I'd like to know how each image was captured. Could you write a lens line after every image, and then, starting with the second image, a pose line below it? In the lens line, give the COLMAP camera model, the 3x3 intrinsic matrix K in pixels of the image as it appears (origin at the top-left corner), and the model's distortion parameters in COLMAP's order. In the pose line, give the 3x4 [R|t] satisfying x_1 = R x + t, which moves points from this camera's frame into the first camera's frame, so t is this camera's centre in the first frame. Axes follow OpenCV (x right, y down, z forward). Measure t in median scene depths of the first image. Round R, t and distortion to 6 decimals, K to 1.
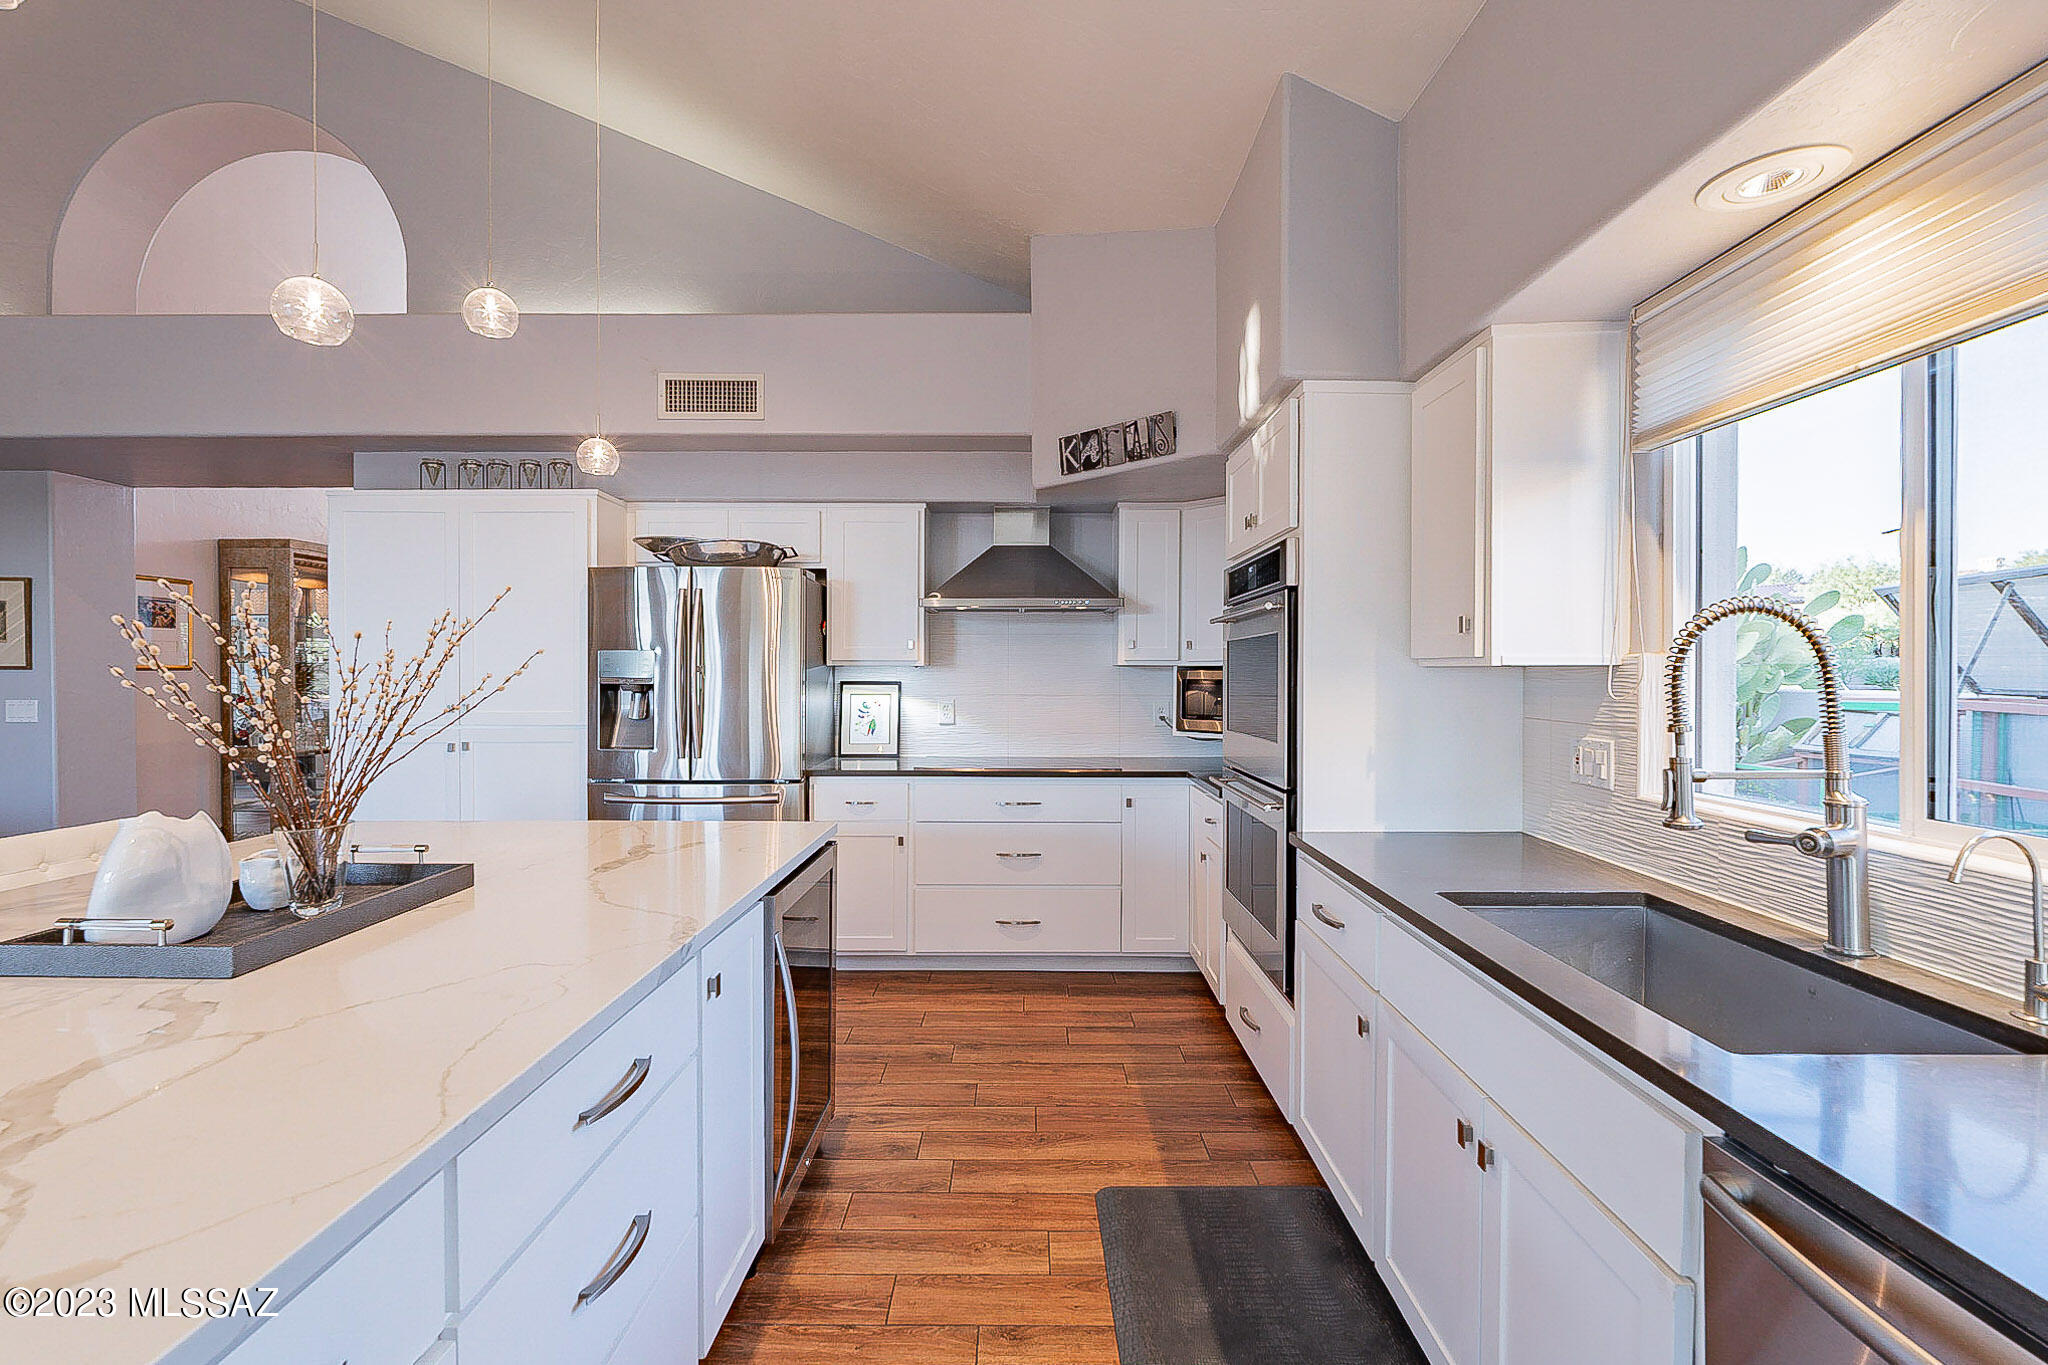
lens RADIAL K [[896.5, 0, 1024.9], [0, 896.5, 680.7], [0, 0, 1]] dist [-0.003994, 0.000444]
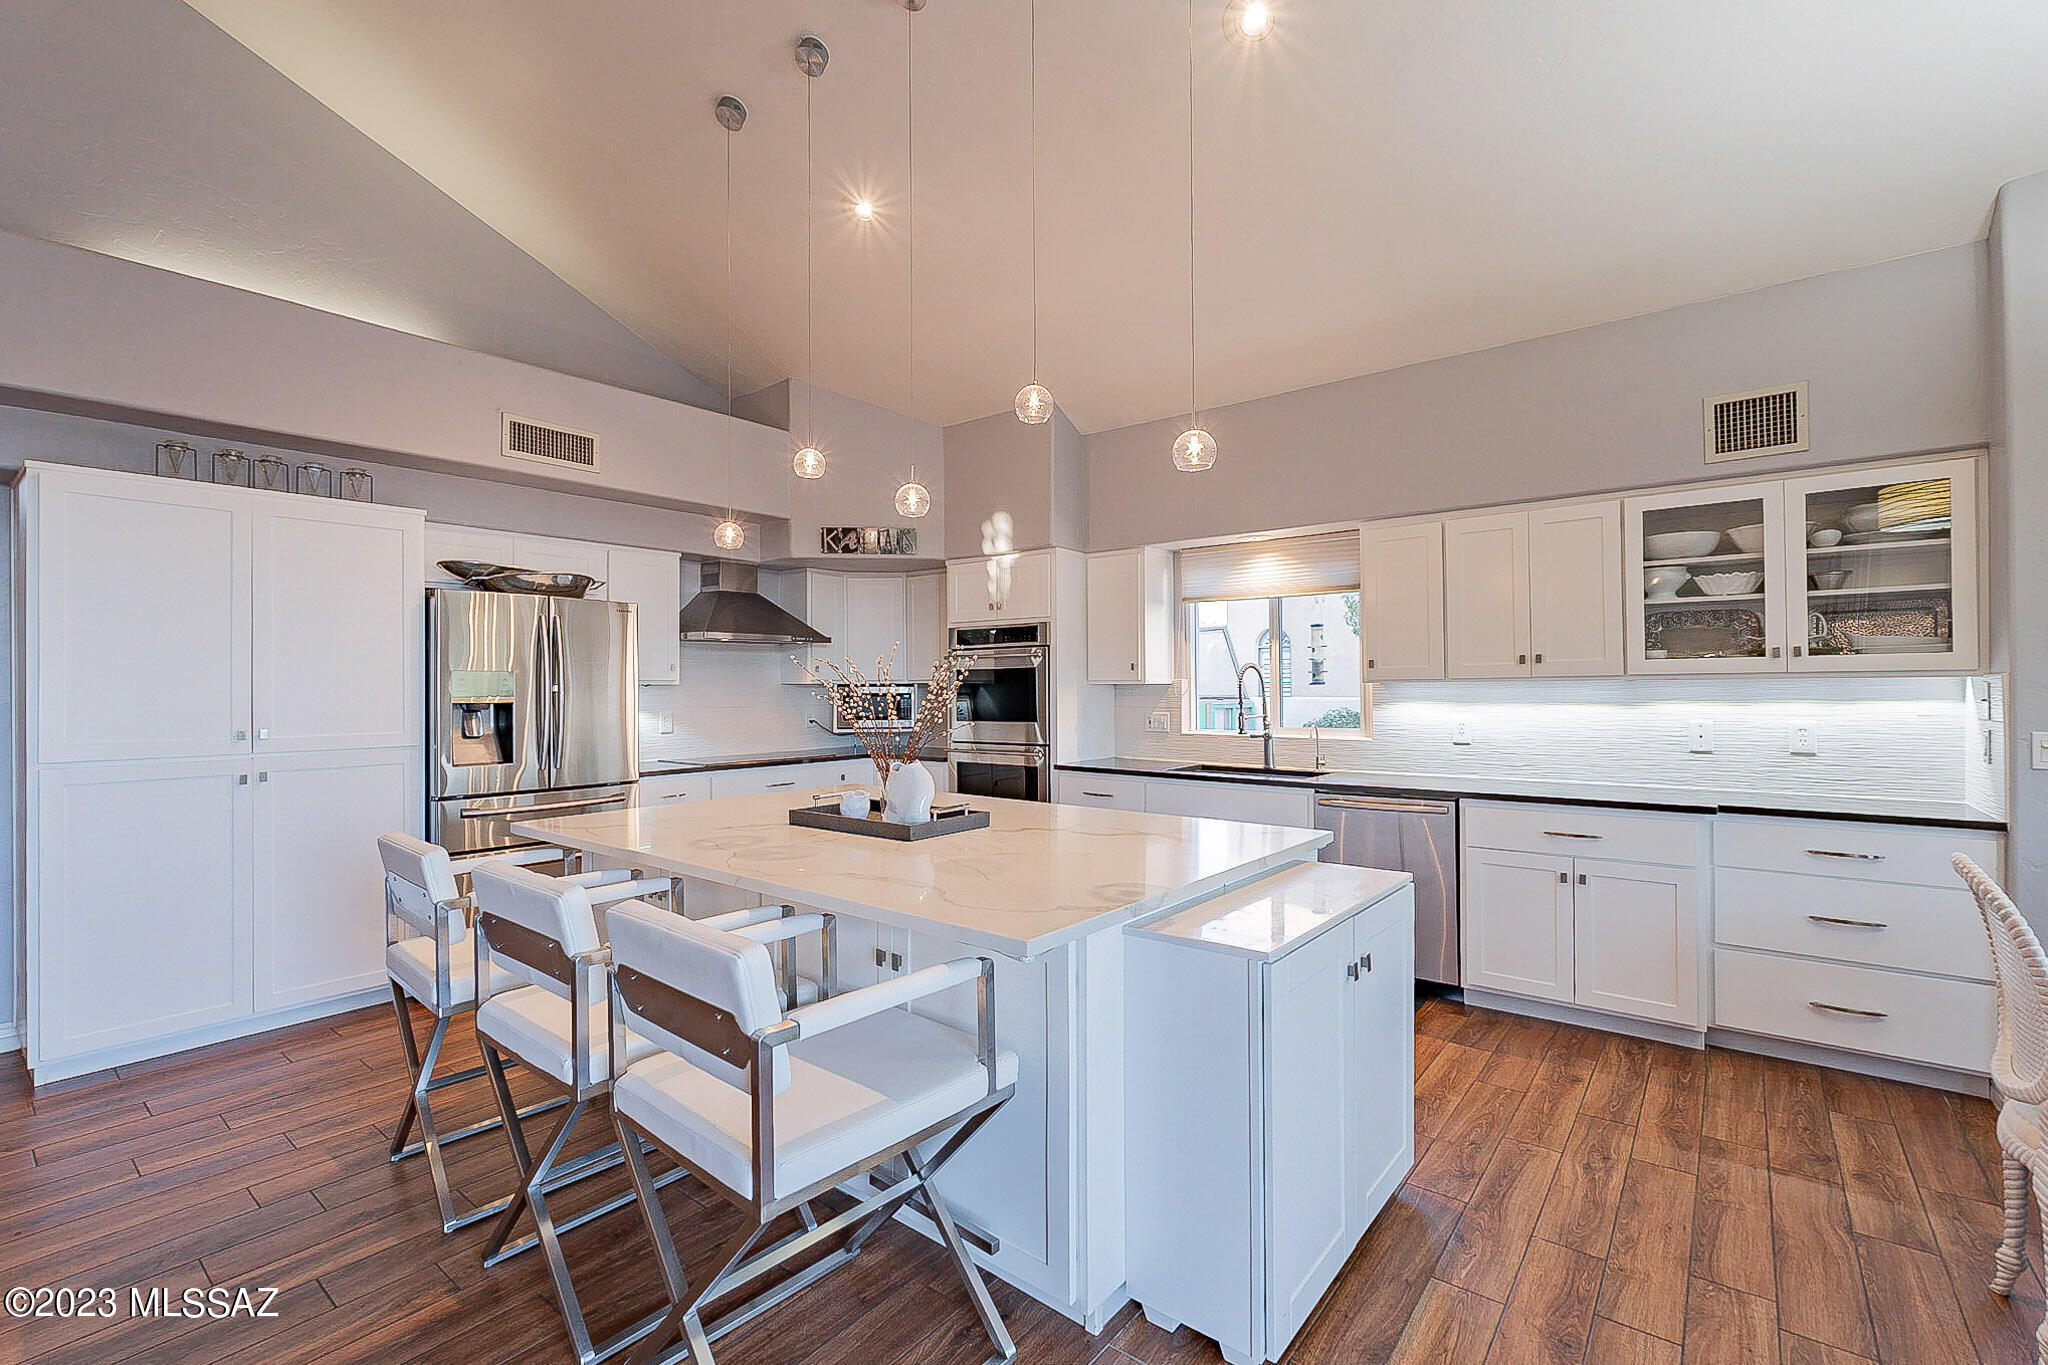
lens RADIAL K [[896.5, 0, 1027.7], [0, 896.5, 675.4], [0, 0, 1]] dist [-0.003994, 0.000444]
pose [[0.622326, 0.004075, 0.782748, -0.938346], [0.015239, 0.999734, -0.017320, -0.000569], [-0.782610, 0.022707, 0.622098, -0.168103]]
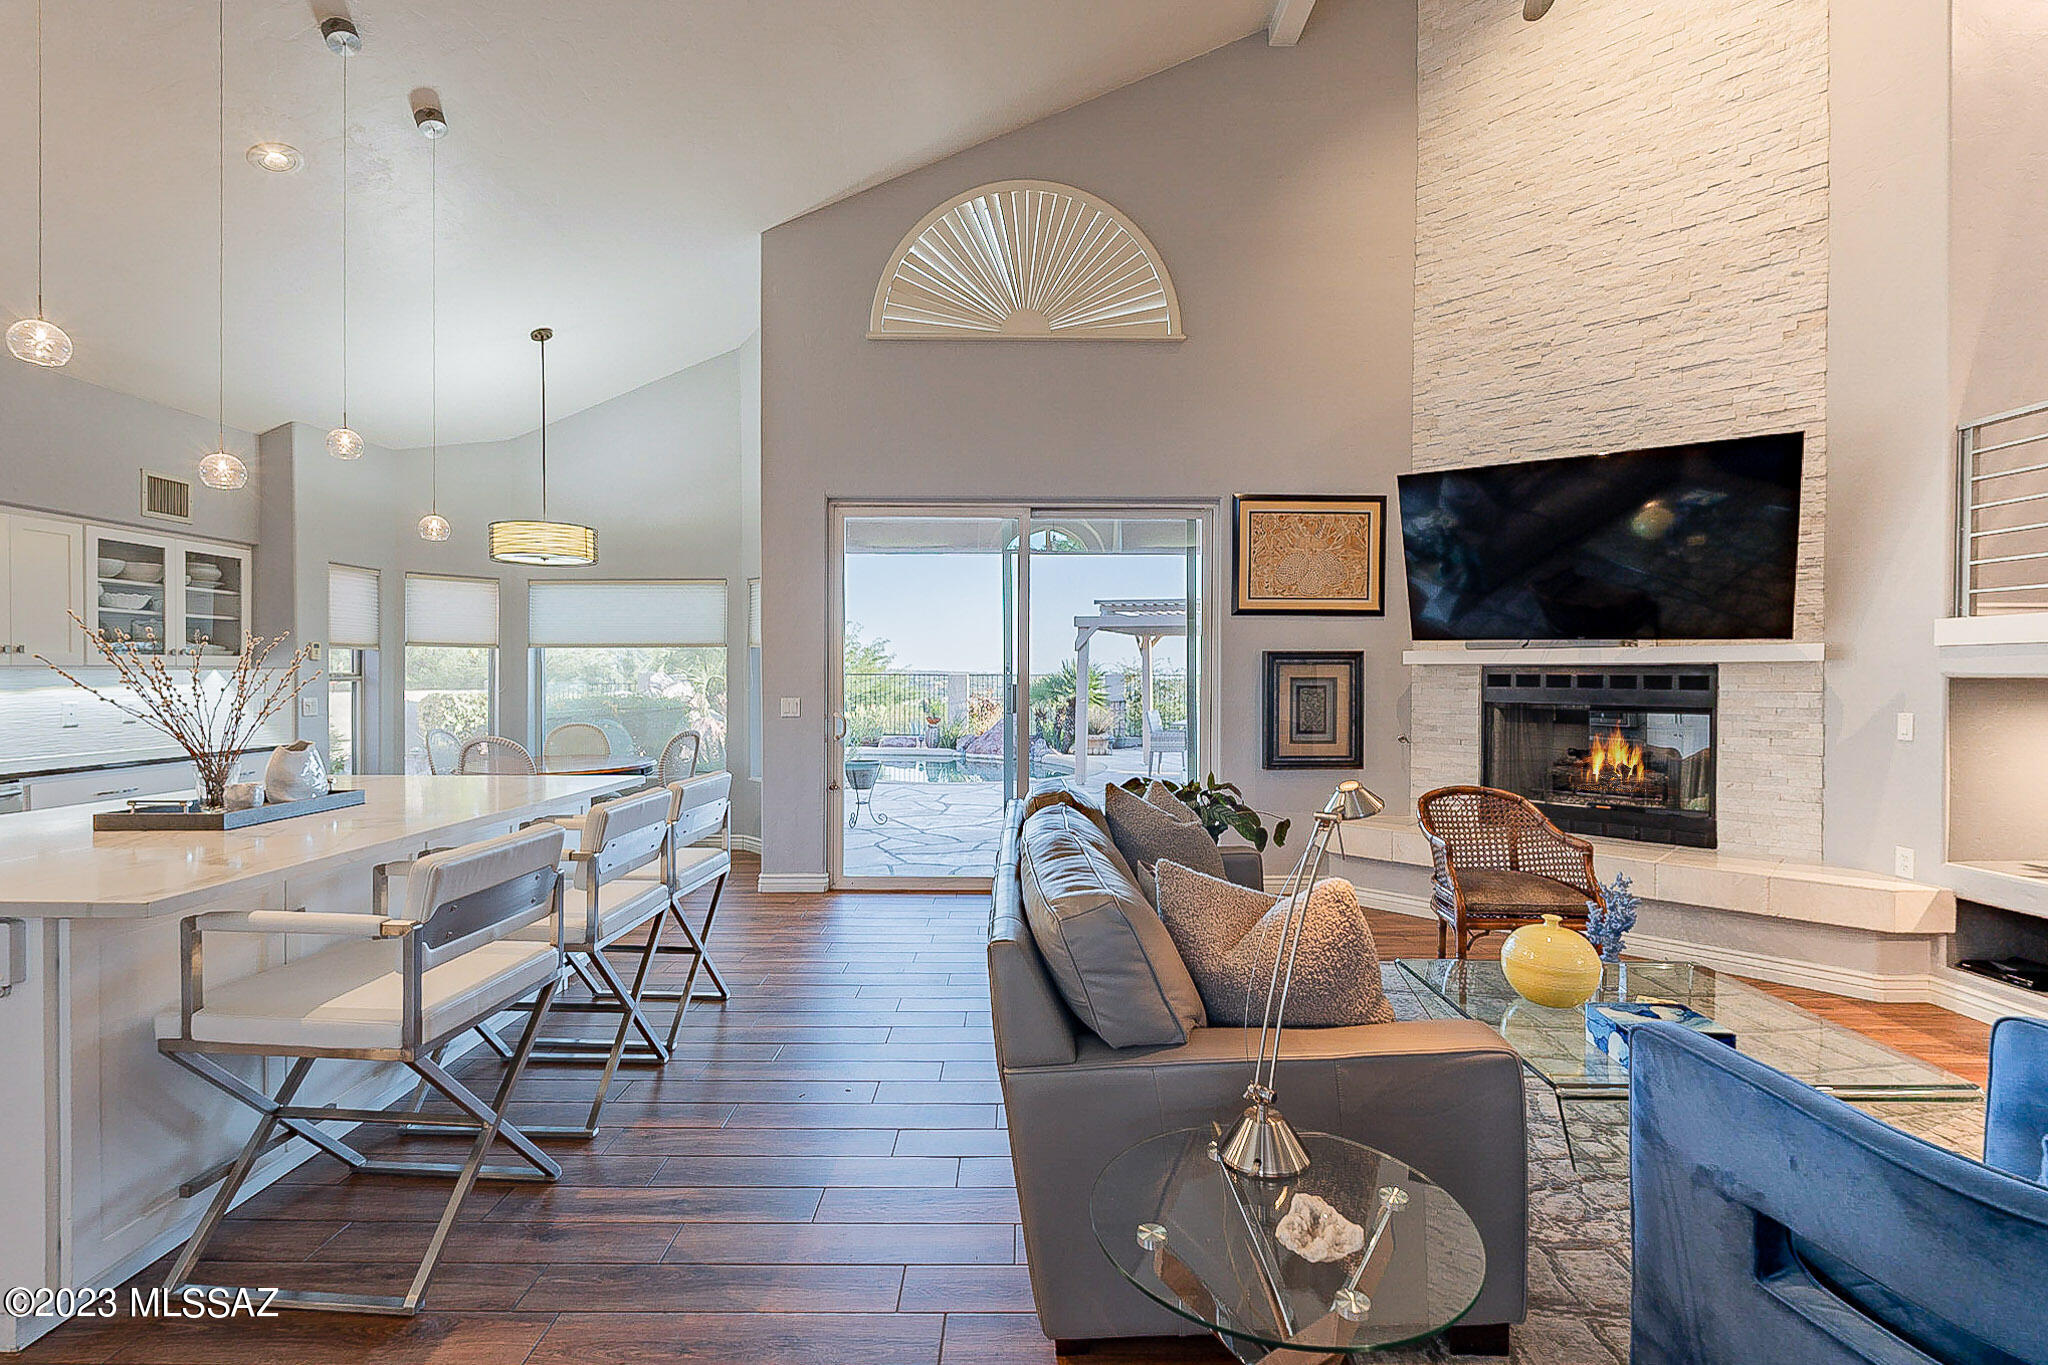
lens RADIAL K [[896.5, 0, 1023.3], [0, 896.5, 682.9], [0, 0, 1]] dist [-0.003994, 0.000444]
pose [[-0.999990, -0.003735, -0.002323, -1.054534], [-0.003775, 0.999839, 0.017569, -0.010950], [0.002257, 0.017578, -0.999843, 1.228194]]
